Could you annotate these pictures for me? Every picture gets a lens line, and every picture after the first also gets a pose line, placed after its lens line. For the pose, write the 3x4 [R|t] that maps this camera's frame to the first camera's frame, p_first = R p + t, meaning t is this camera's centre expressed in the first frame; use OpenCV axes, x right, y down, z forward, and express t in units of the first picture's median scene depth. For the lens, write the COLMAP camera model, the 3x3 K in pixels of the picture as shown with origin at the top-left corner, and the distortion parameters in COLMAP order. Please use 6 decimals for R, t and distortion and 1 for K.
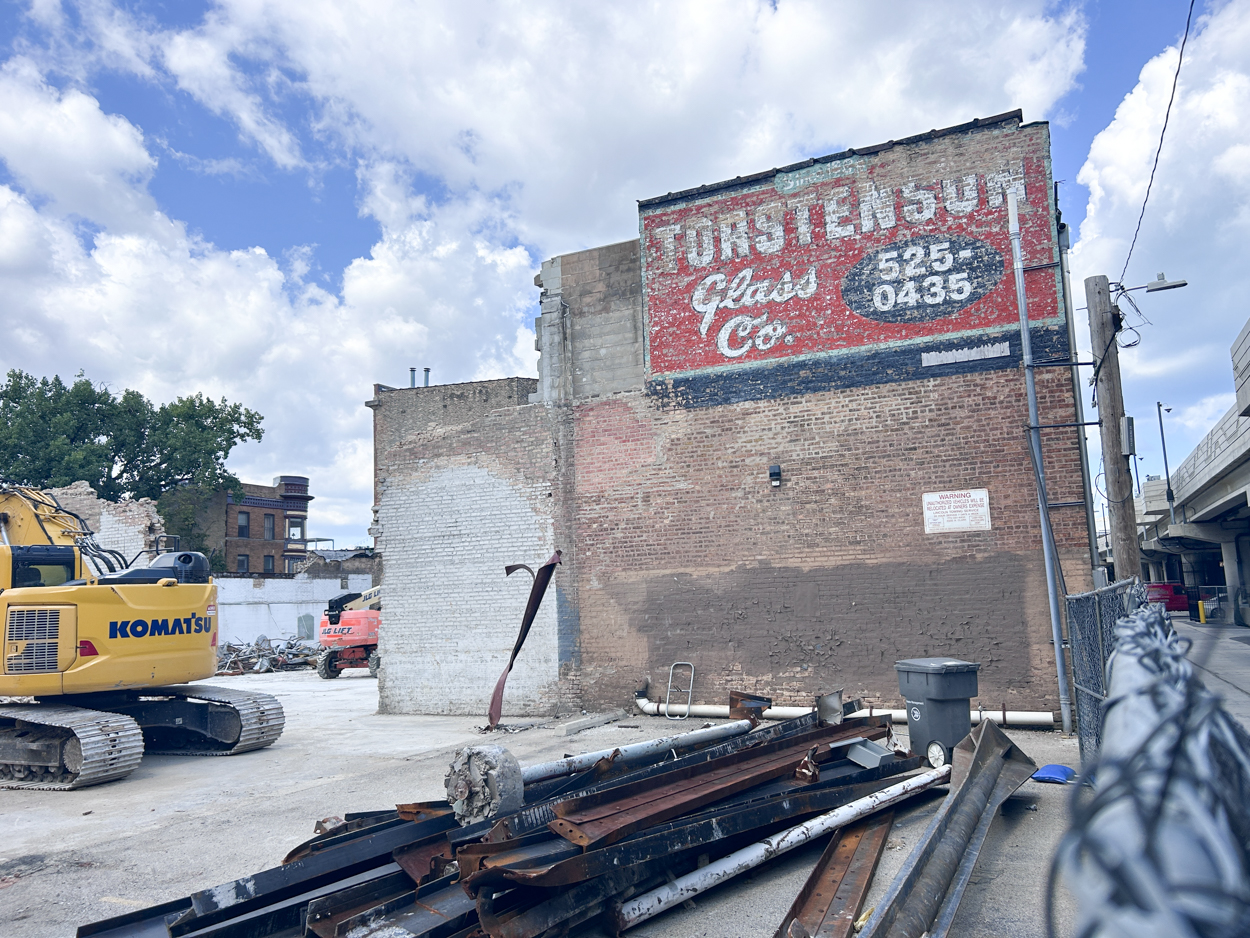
lens RADIAL K [[943.8, 0, 633.2], [0, 943.8, 469.0], [0, 0, 1]] dist [0.071120, -0.081471]
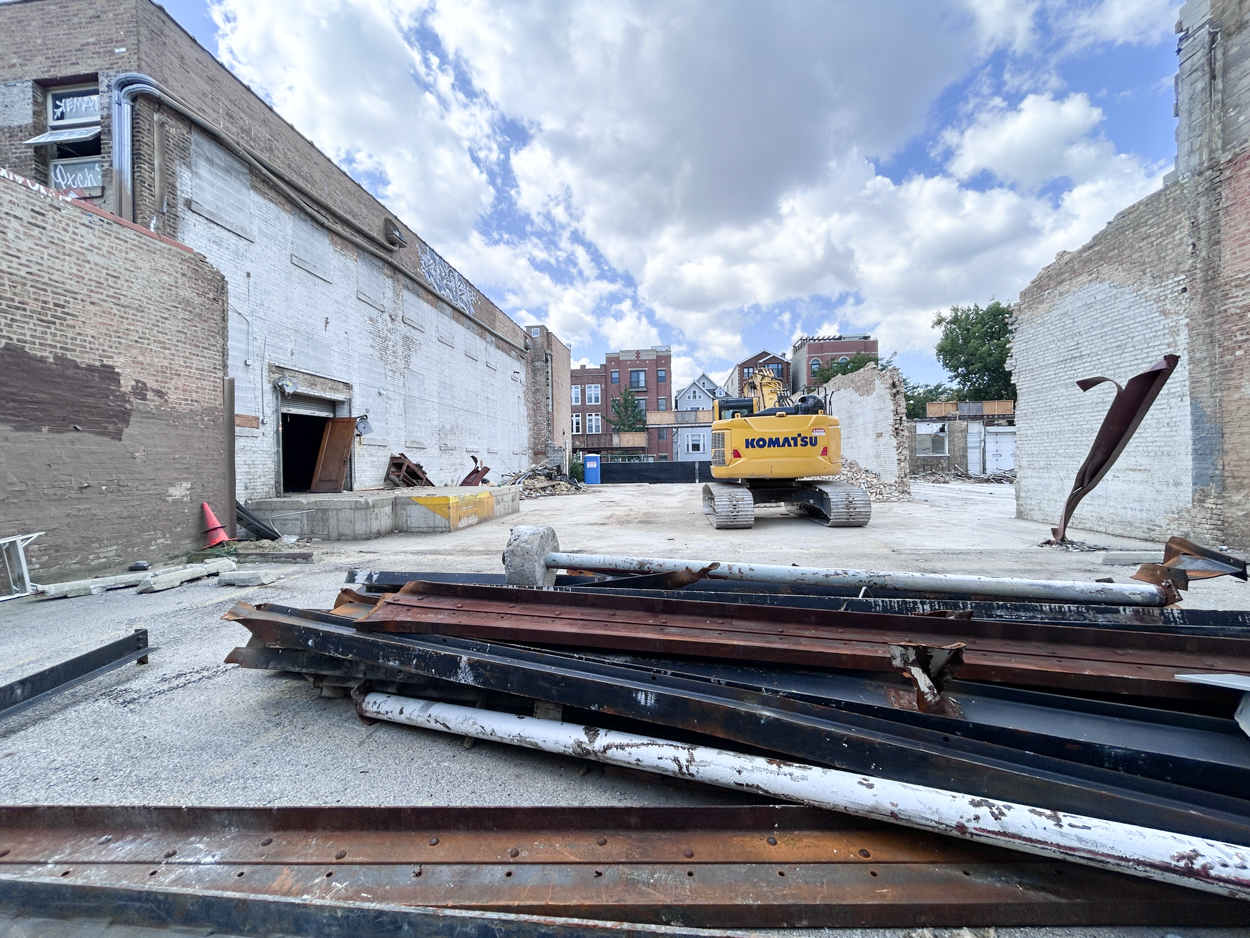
lens RADIAL K [[507.0, 0, 620.2], [0, 507.0, 469.6], [0, 0, 1]] dist [0.004736, -0.000720]
pose [[0.321700, 0.044834, -0.945780, 0.185818], [0.140903, 0.985489, 0.094643, 0.071727], [0.936299, -0.163710, 0.310715, 0.371534]]
